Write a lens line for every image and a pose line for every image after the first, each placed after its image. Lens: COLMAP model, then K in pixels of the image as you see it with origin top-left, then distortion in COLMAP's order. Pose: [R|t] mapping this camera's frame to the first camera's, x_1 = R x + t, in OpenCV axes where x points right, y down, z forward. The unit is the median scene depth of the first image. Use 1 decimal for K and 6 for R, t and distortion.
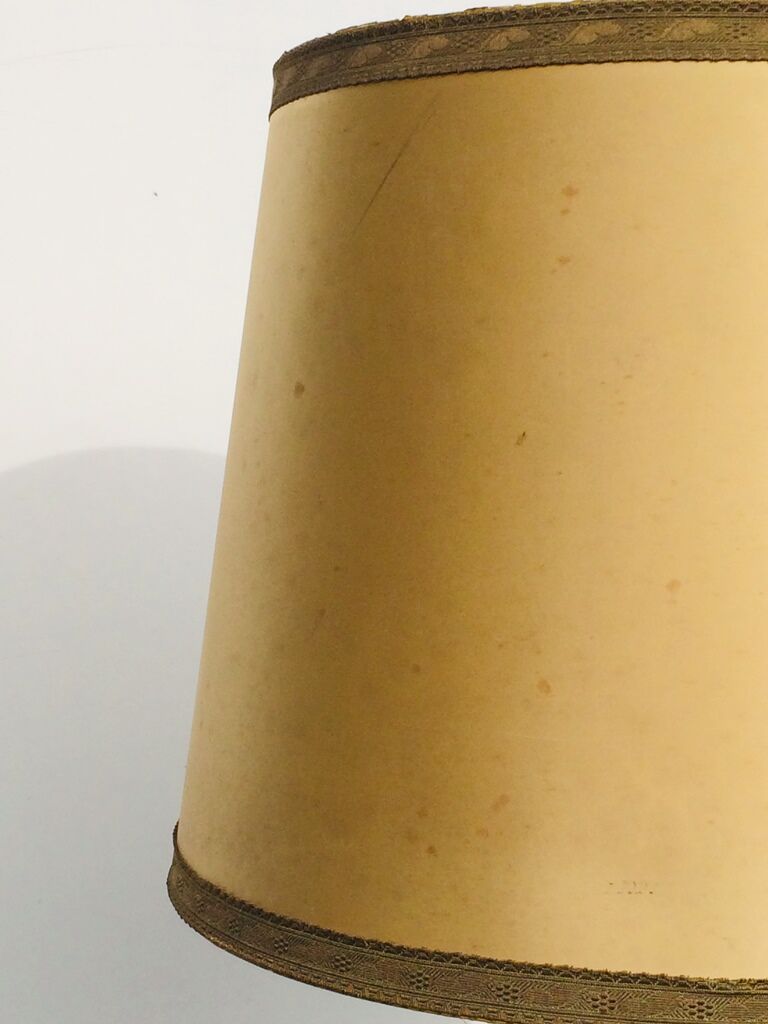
lens RADIAL K [[1946.4, 0, 384.0], [0, 1946.4, 512.0], [0, 0, 1]] dist [-0.033968, 0.038734]
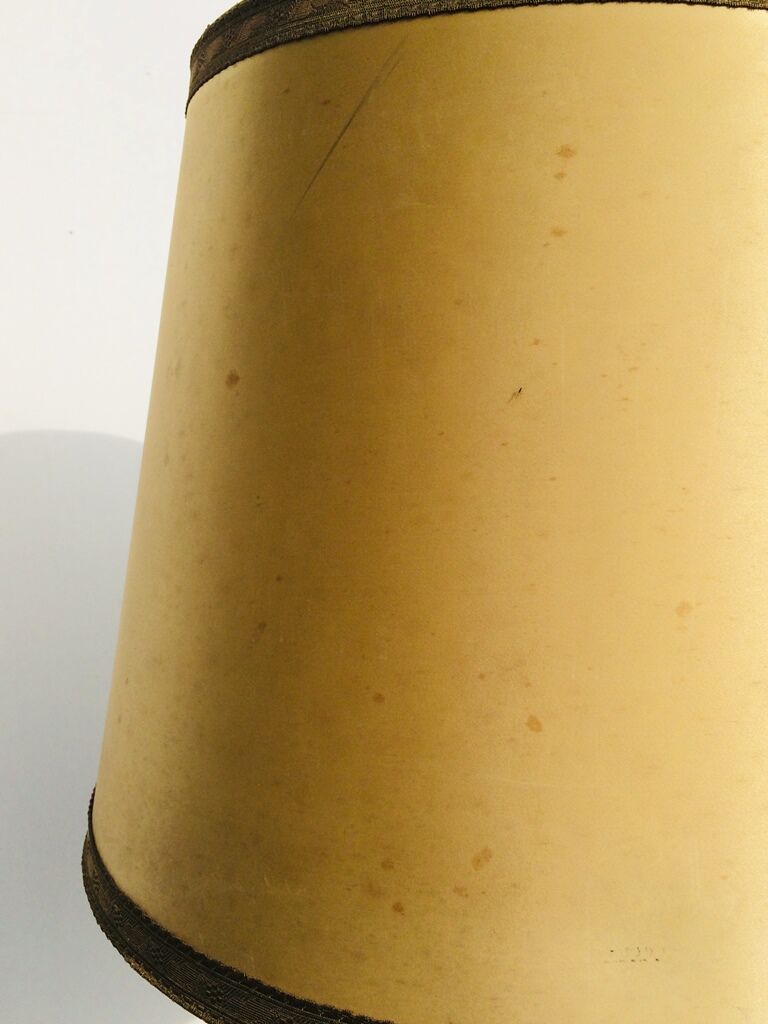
lens RADIAL K [[1056.9, 0, 384.0], [0, 1056.9, 512.0], [0, 0, 1]] dist [0.023269, -0.009848]
pose [[0.985164, 0.003122, 0.171587, -0.061236], [-0.010349, 0.999096, 0.041241, -0.022395], [-0.171303, -0.042405, 0.984305, 0.514256]]
